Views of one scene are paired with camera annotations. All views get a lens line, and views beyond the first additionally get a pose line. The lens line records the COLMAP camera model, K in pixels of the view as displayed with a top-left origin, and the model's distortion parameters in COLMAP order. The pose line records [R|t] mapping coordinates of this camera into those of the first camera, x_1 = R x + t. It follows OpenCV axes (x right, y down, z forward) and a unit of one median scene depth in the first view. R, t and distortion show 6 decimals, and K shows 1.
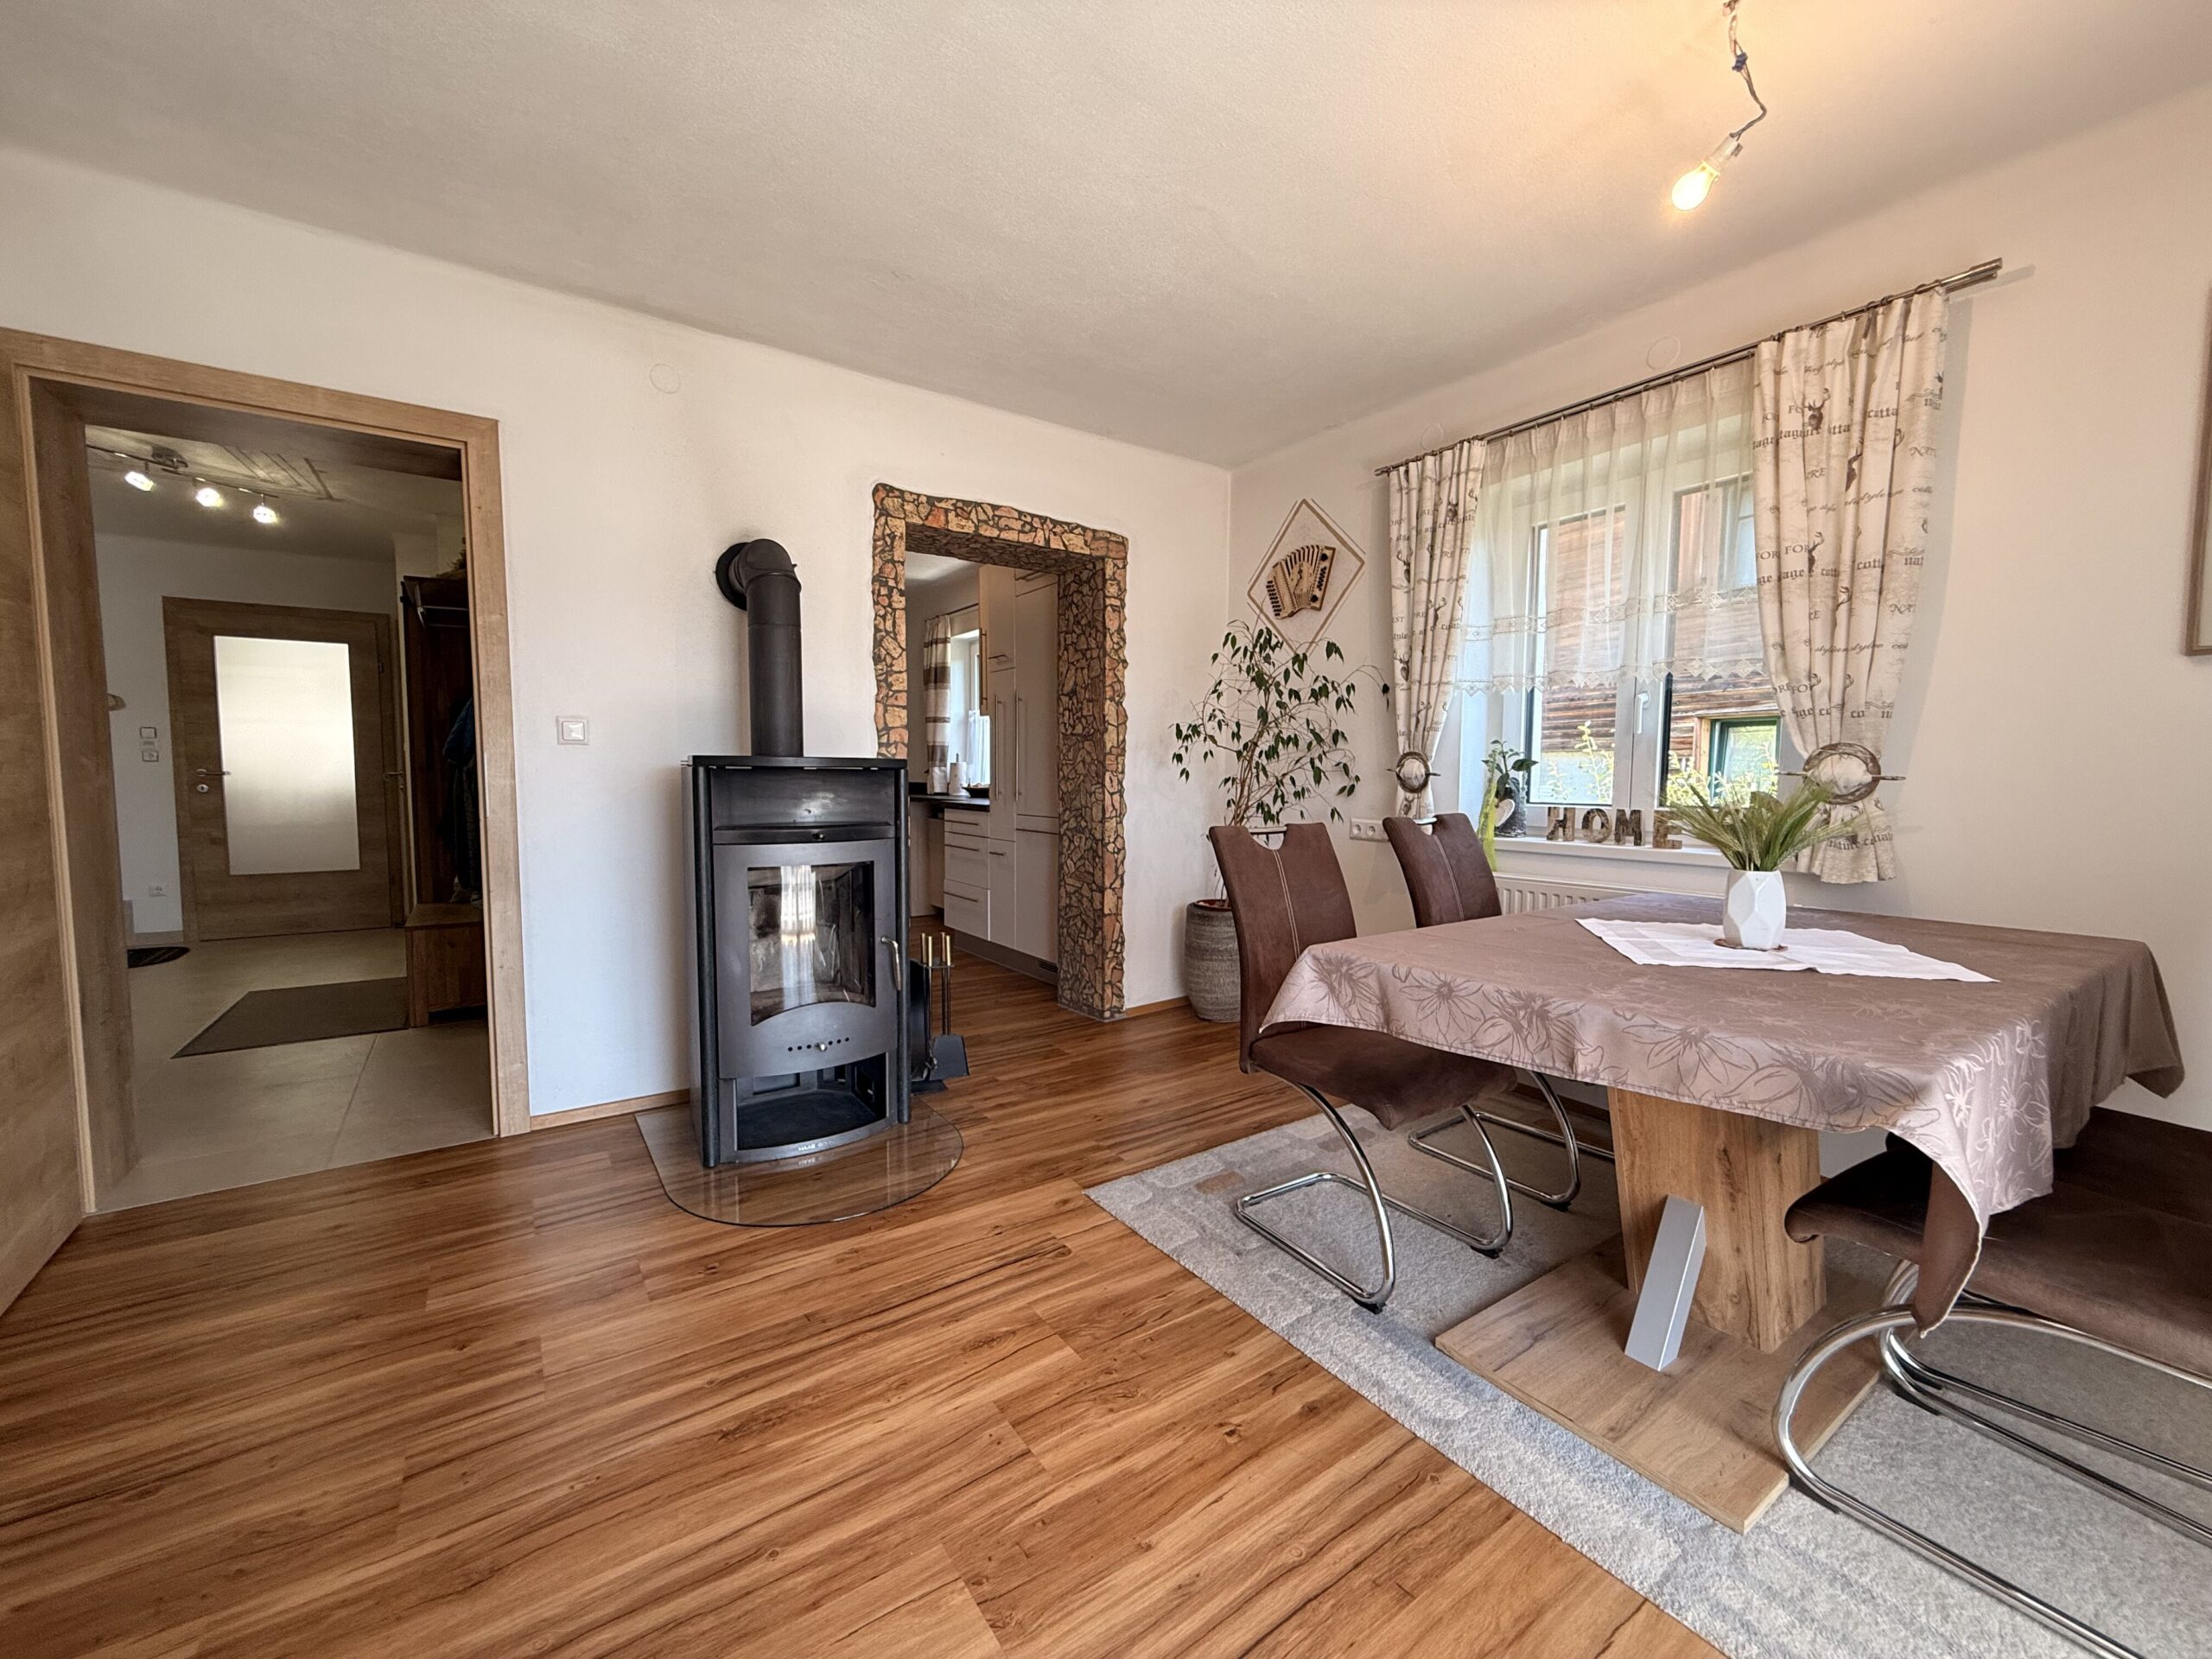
lens RADIAL K [[881.8, 0, 1100.1], [0, 881.8, 841.9], [0, 0, 1]] dist [-0.012767, -0.001169]
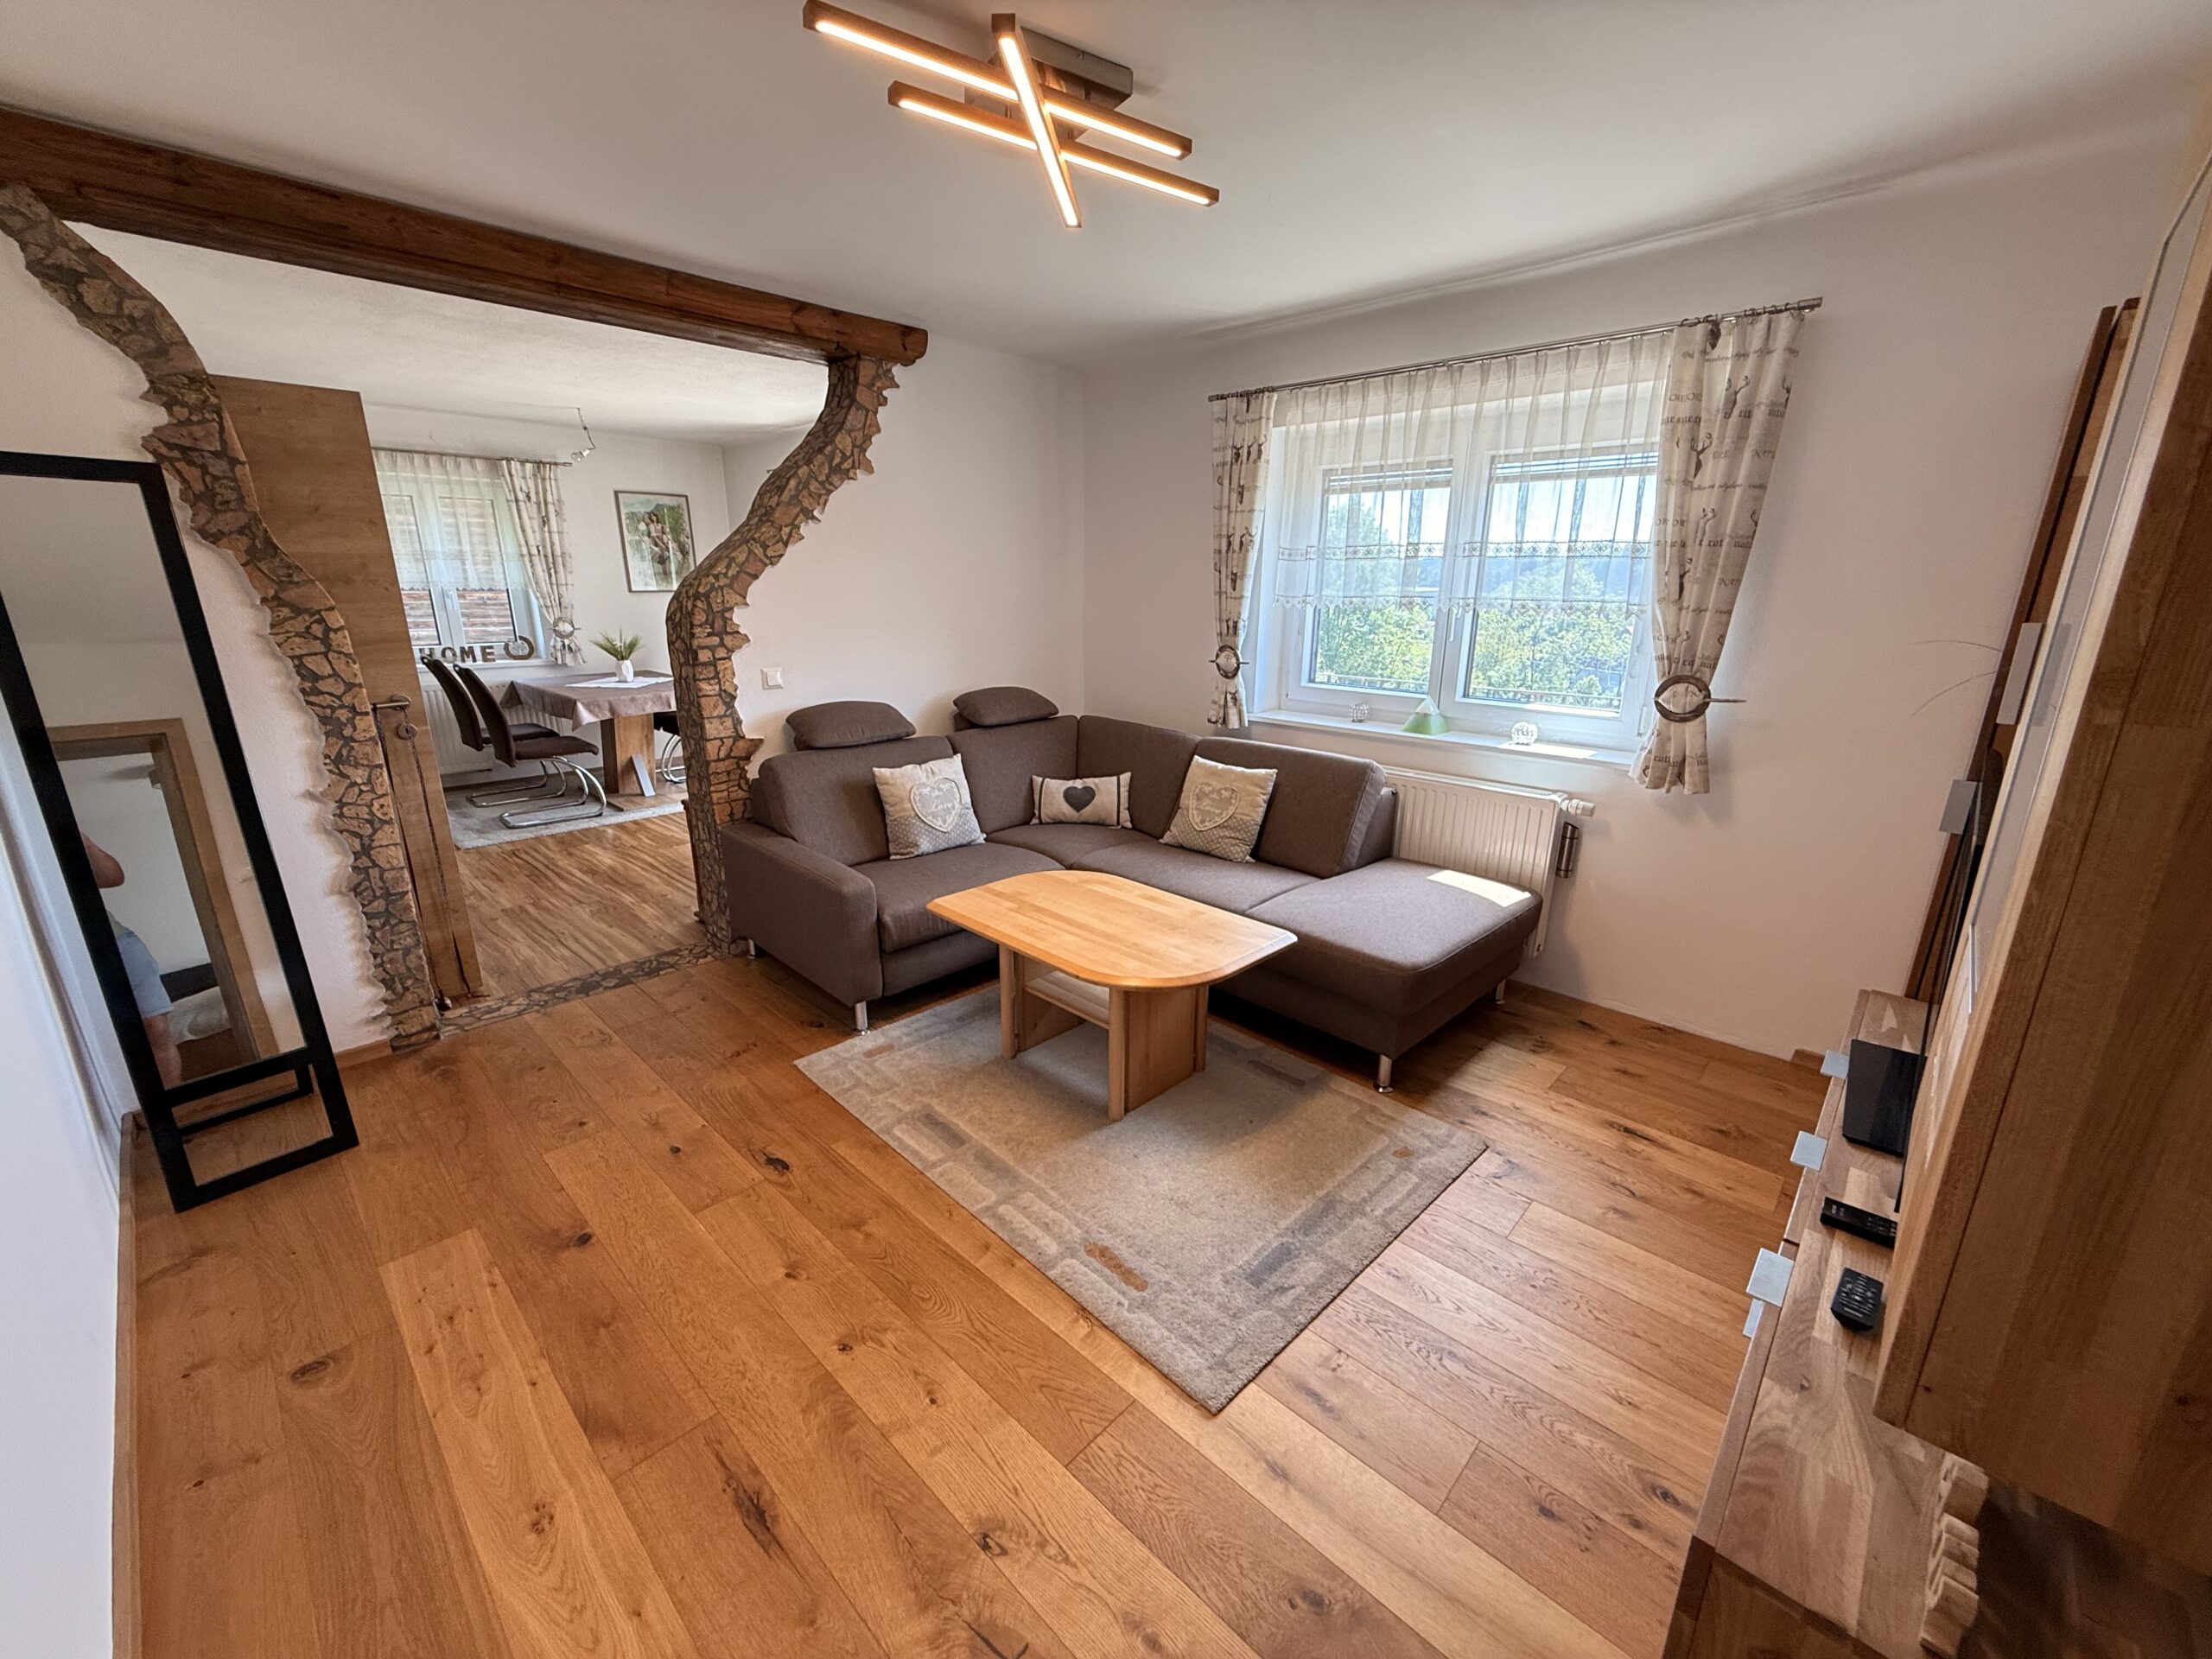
lens RADIAL K [[881.8, 0, 1107.3], [0, 881.8, 826.4], [0, 0, 1]] dist [-0.012767, -0.001169]
pose [[-0.208907, -0.277701, 0.937678, -2.899873], [0.058802, 0.953532, 0.295497, -0.241634], [-0.976166, 0.116869, -0.182871, -0.186029]]
